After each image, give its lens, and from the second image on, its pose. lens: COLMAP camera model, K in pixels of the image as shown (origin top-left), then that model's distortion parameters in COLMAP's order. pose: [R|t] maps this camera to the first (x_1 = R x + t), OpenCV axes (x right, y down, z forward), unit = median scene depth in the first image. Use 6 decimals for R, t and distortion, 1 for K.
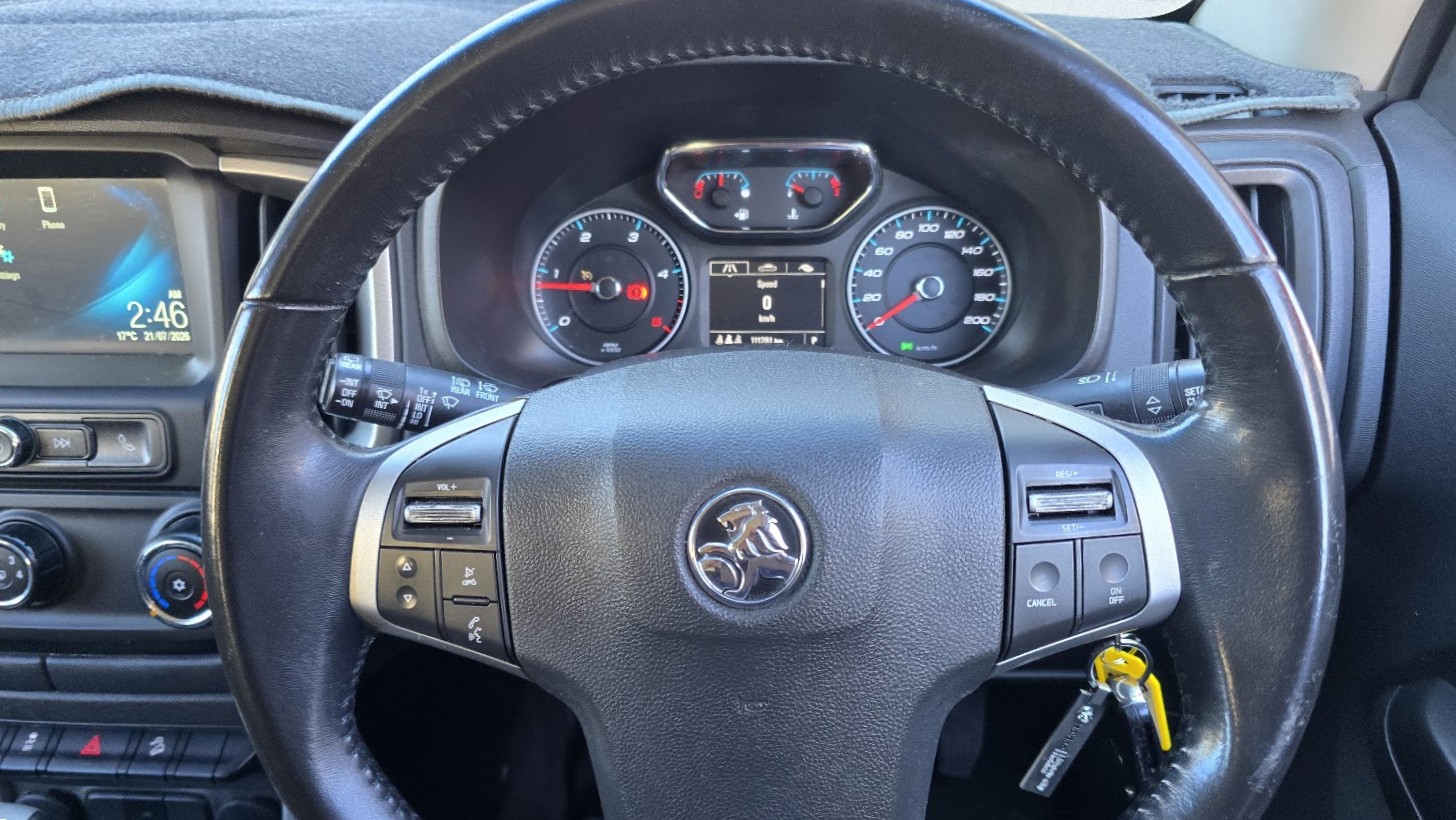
lens RADIAL K [[1322.5, 0, 722.4], [0, 1322.5, 411.9], [0, 0, 1]] dist [0.048320, 0.000000]
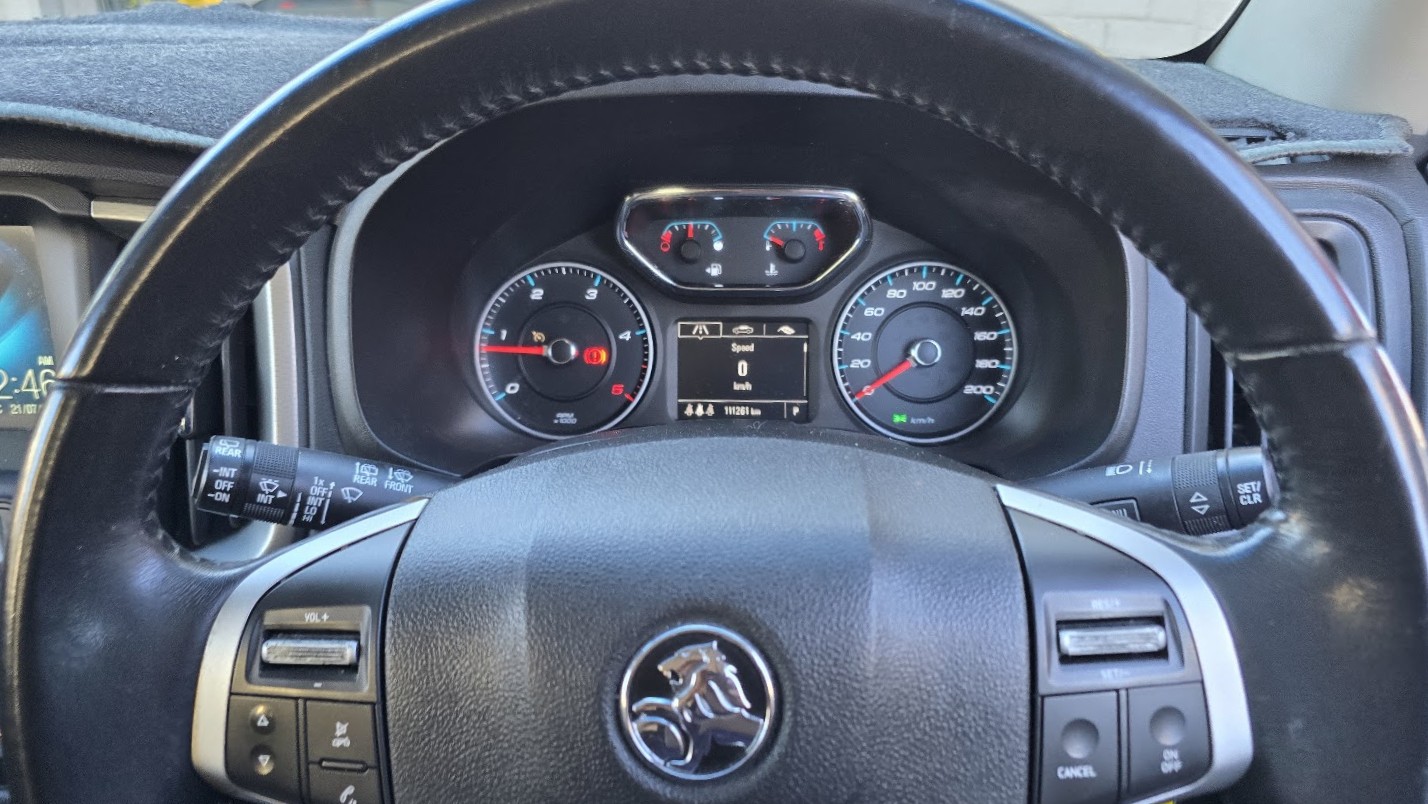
lens RADIAL K [[1297.1, 0, 727.1], [0, 1297.1, 405.3], [0, 0, 1]] dist [0.048320, 0.000000]
pose [[0.999957, 0.003672, 0.008458, 0.023227], [-0.003327, 0.999180, -0.040358, -0.032180], [-0.008599, 0.040328, 0.999149, 0.187553]]
